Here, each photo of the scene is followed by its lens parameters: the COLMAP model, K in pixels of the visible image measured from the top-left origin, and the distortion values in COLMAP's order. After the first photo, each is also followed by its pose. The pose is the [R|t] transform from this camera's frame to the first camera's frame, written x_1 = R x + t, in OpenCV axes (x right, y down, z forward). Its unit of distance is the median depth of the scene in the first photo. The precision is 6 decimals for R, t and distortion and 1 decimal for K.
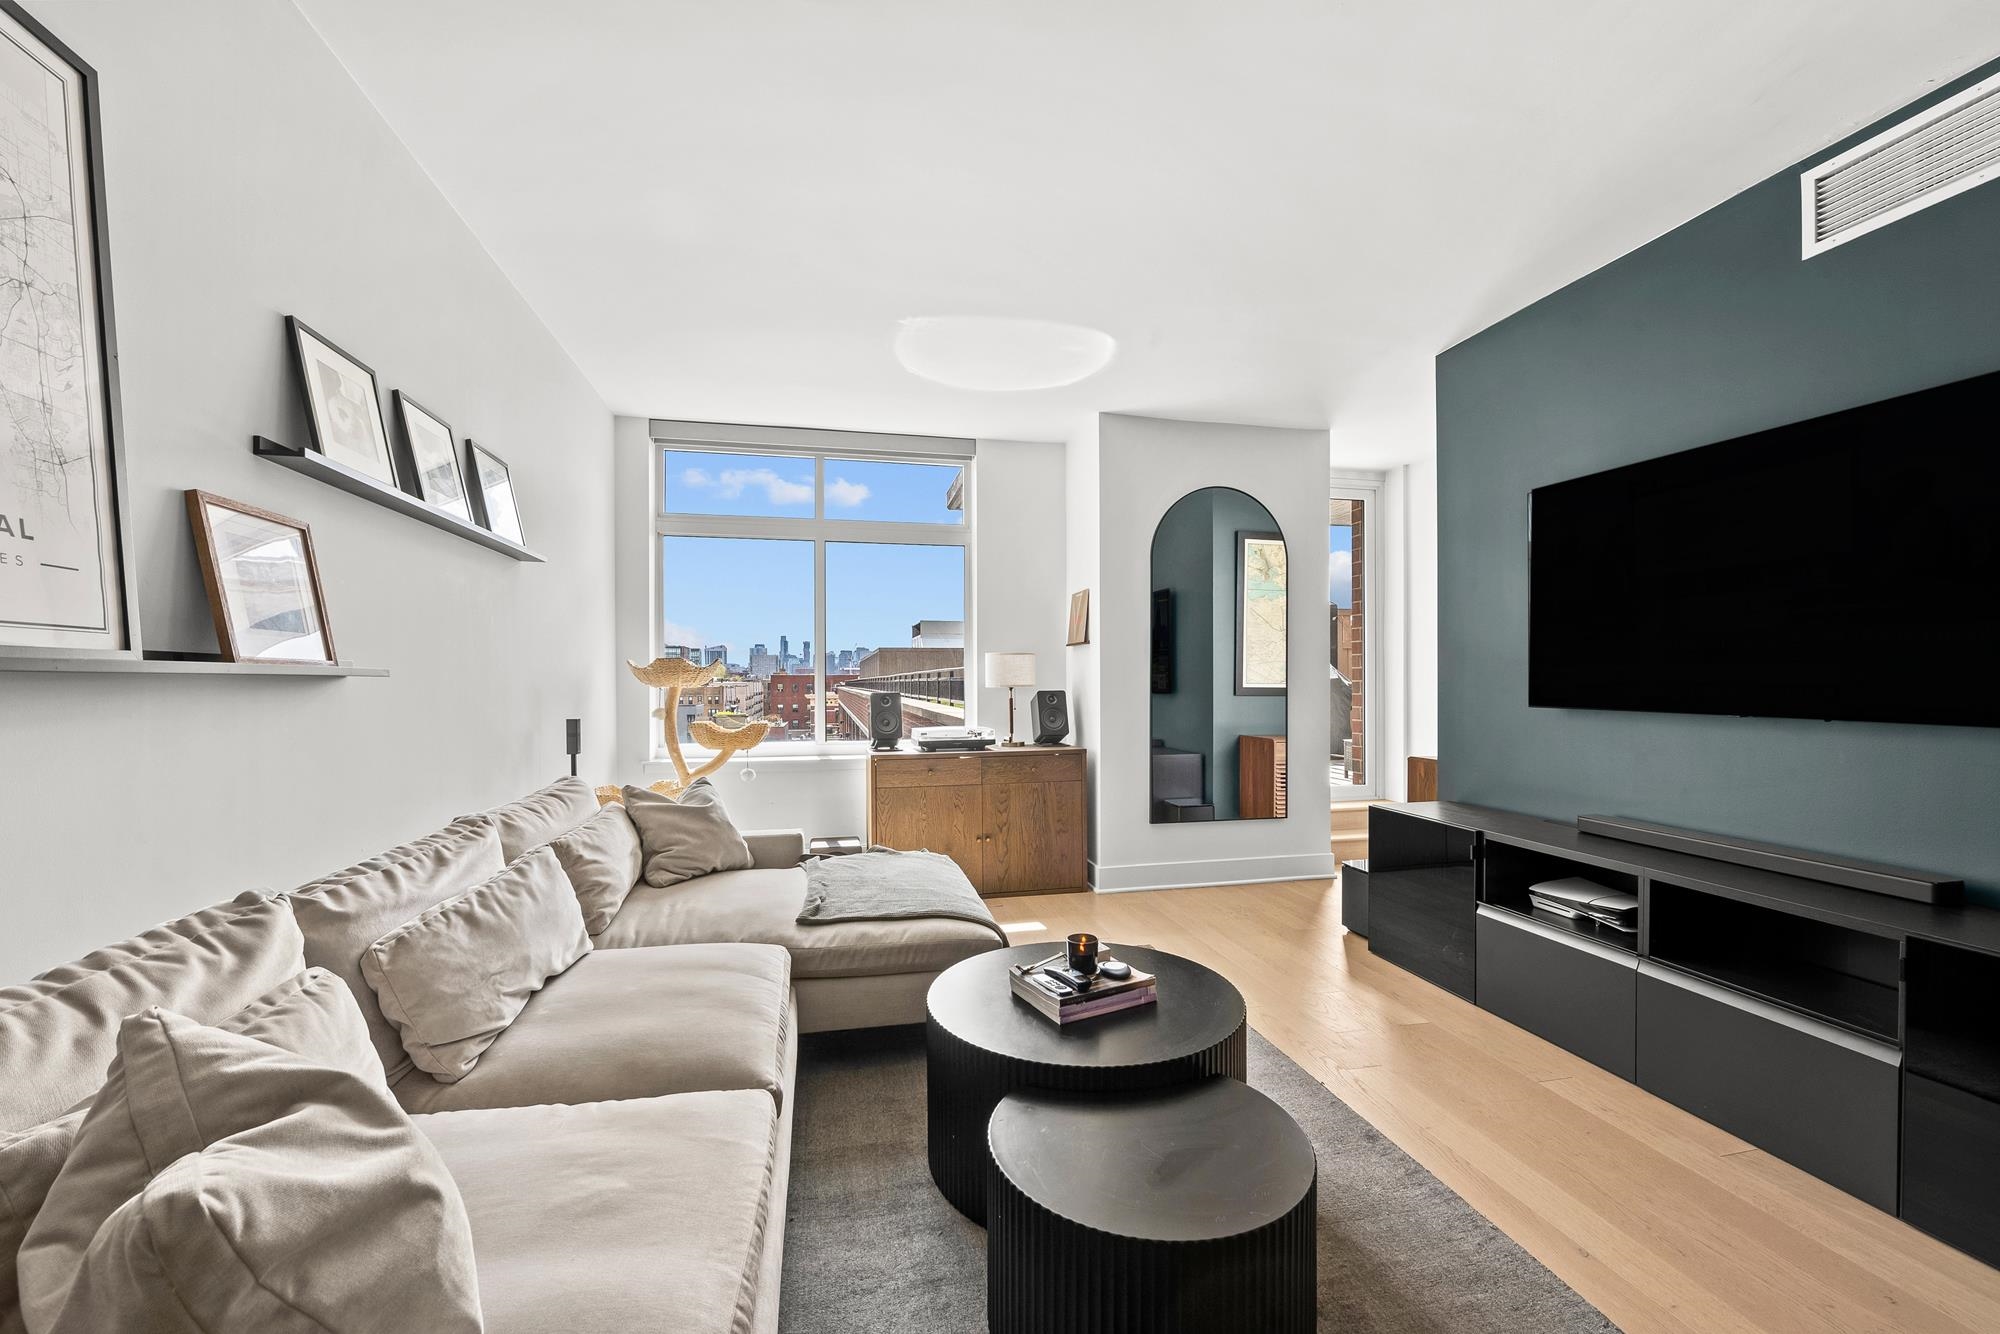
lens RADIAL K [[806.6, 0, 1001.9], [0, 806.6, 684.3], [0, 0, 1]] dist [-0.006914, -0.001368]
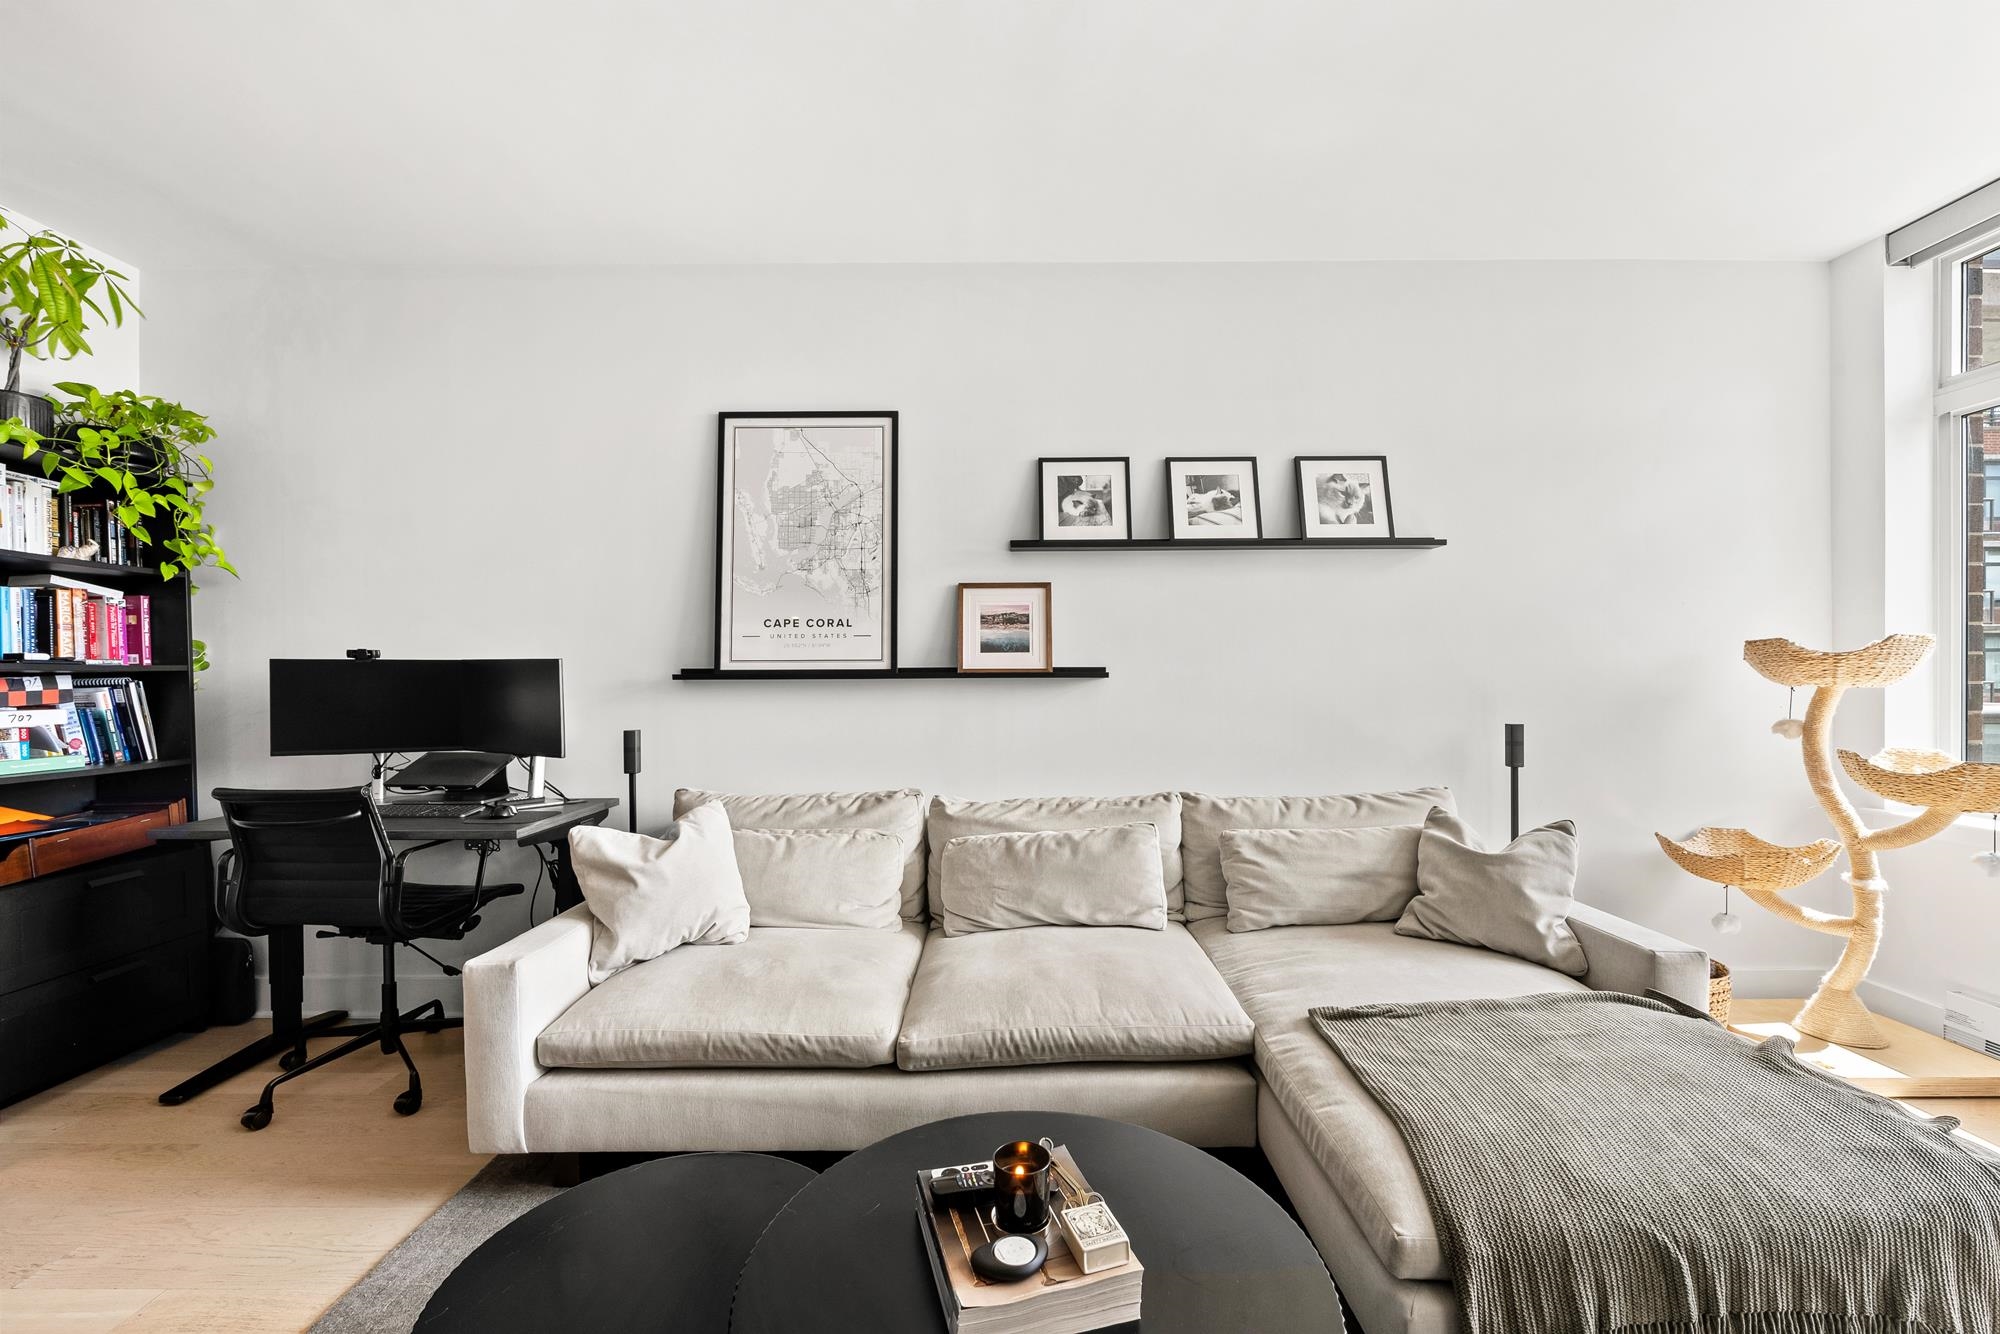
lens RADIAL K [[806.6, 0, 1000.5], [0, 806.6, 678.9], [0, 0, 1]] dist [-0.006914, -0.001368]
pose [[-0.216278, 0.004717, -0.976320, 0.660085], [0.003790, 0.999985, 0.003992, -0.014020], [0.976324, -0.002837, -0.216293, 1.138801]]
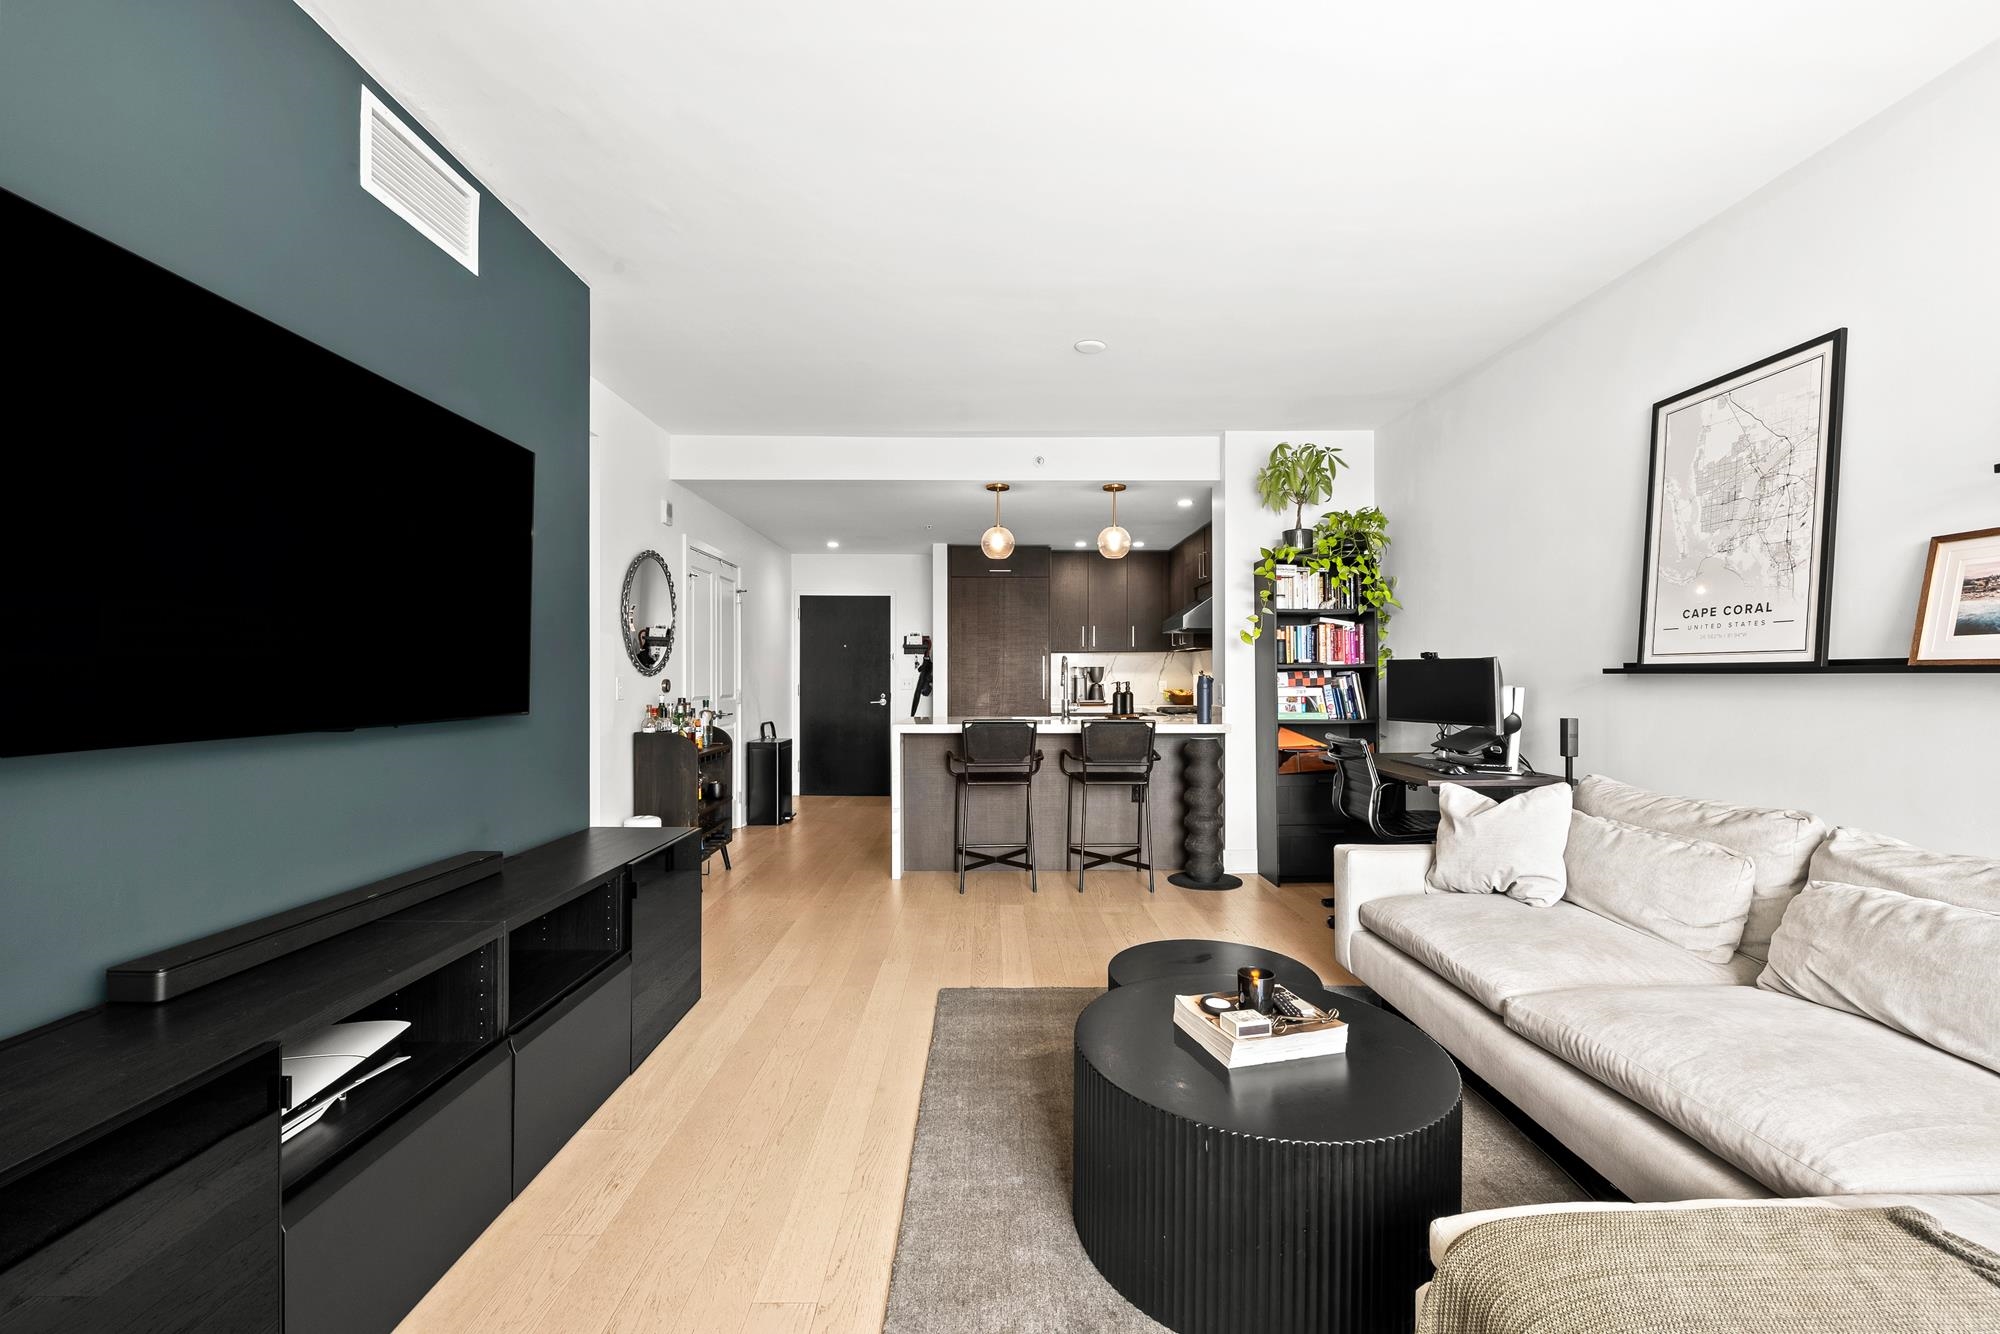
lens RADIAL K [[806.6, 0, 999.7], [0, 806.6, 673.1], [0, 0, 1]] dist [-0.006914, -0.001368]
pose [[-0.978574, 0.003391, 0.205869, 0.196401], [0.003311, 0.999994, -0.000733, -0.013070], [-0.205871, -0.000036, -0.978579, 1.981397]]
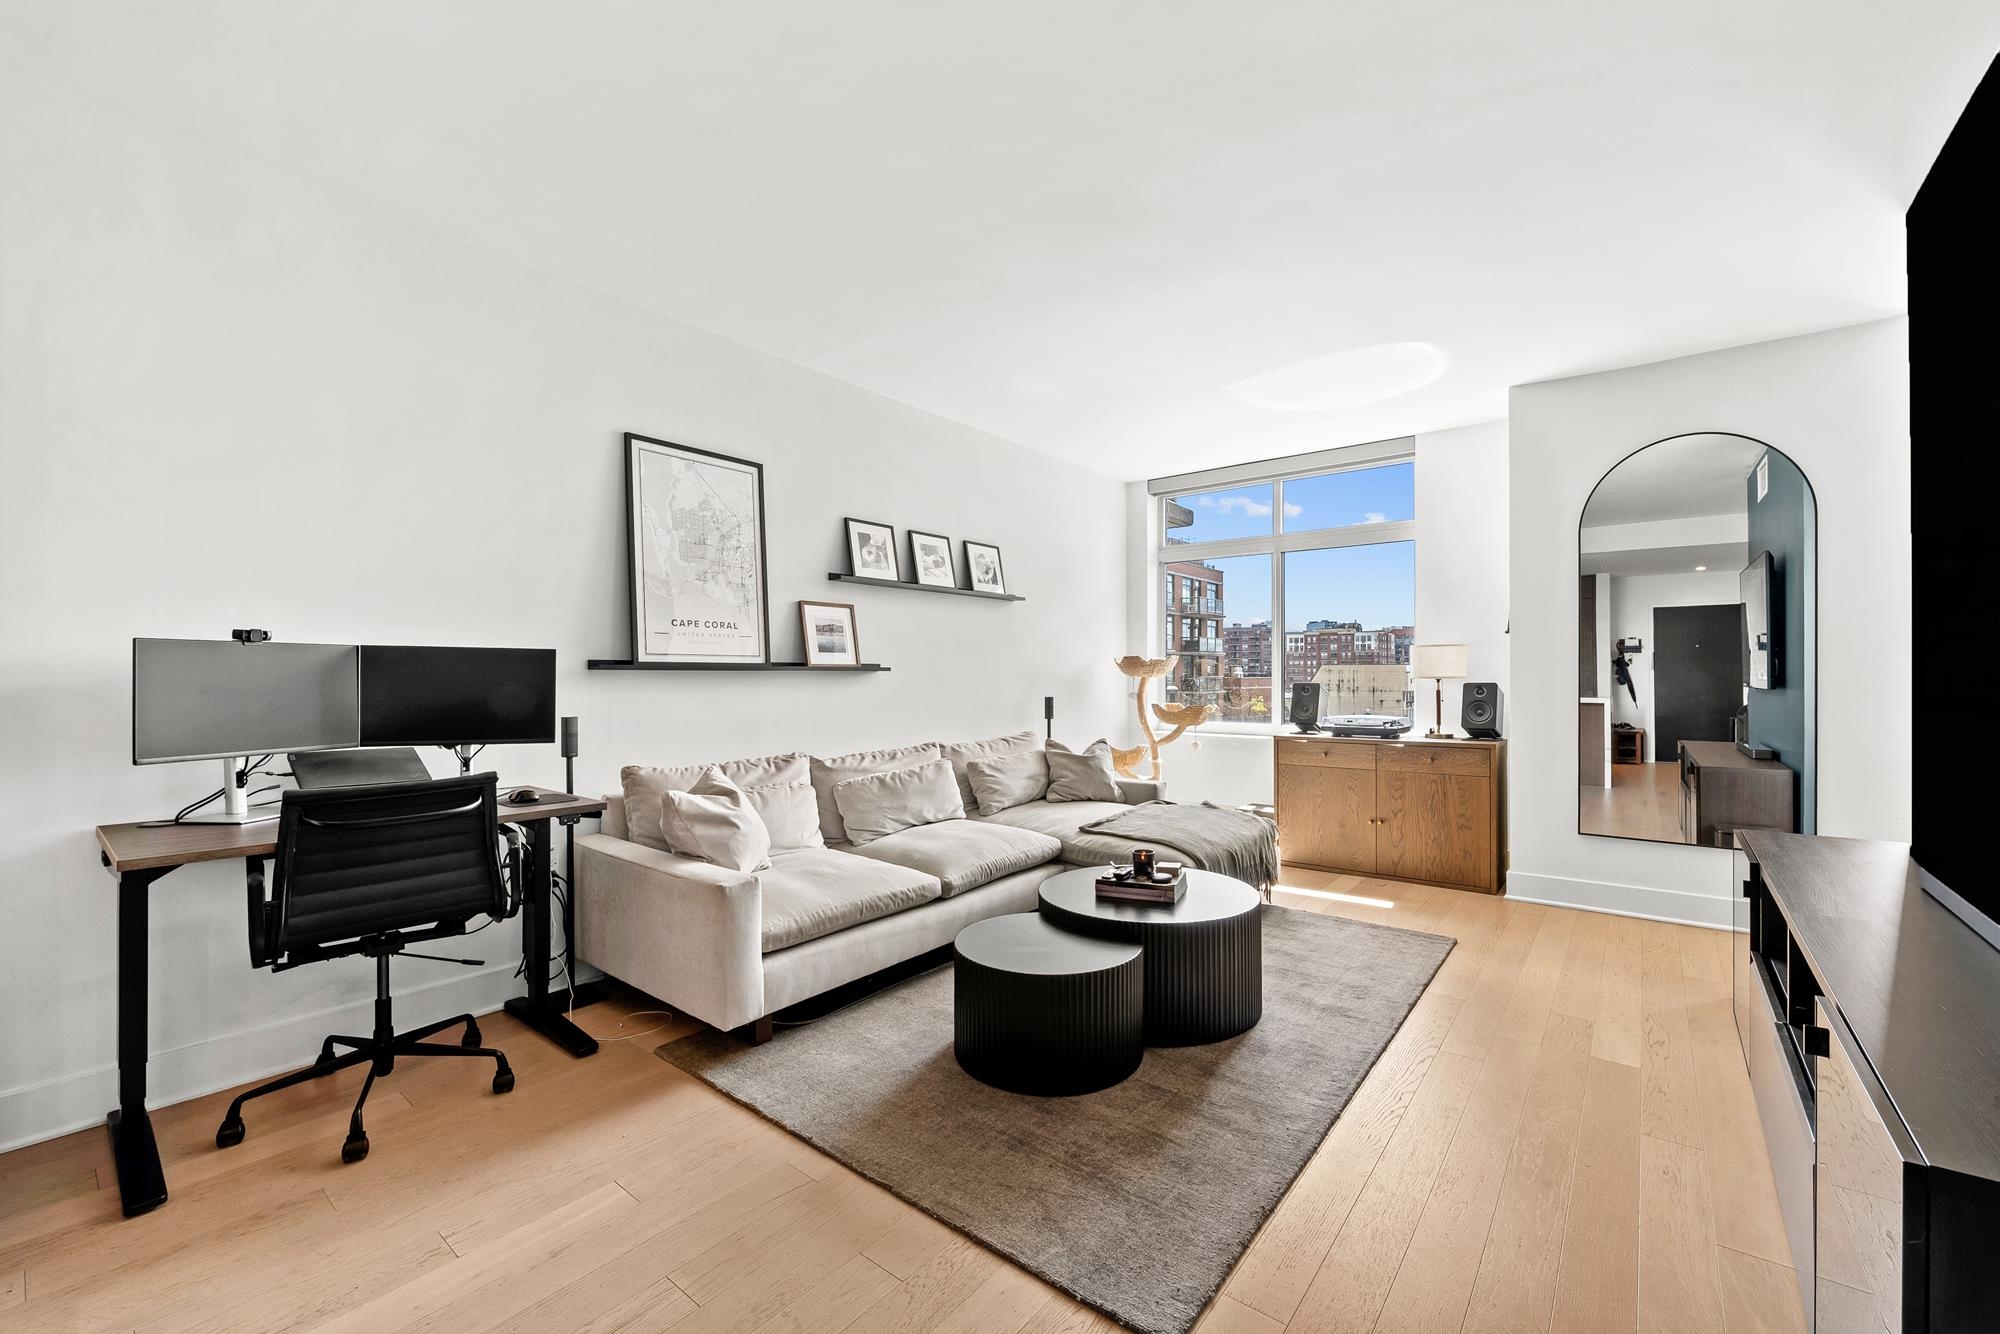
lens RADIAL K [[806.6, 0, 1003.4], [0, 806.6, 673.4], [0, 0, 1]] dist [-0.006914, -0.001368]
pose [[0.627864, 0.001156, -0.778322, 1.101089], [-0.002543, 0.999997, -0.000566, -0.003446], [0.778319, 0.002335, 0.627865, -0.107659]]
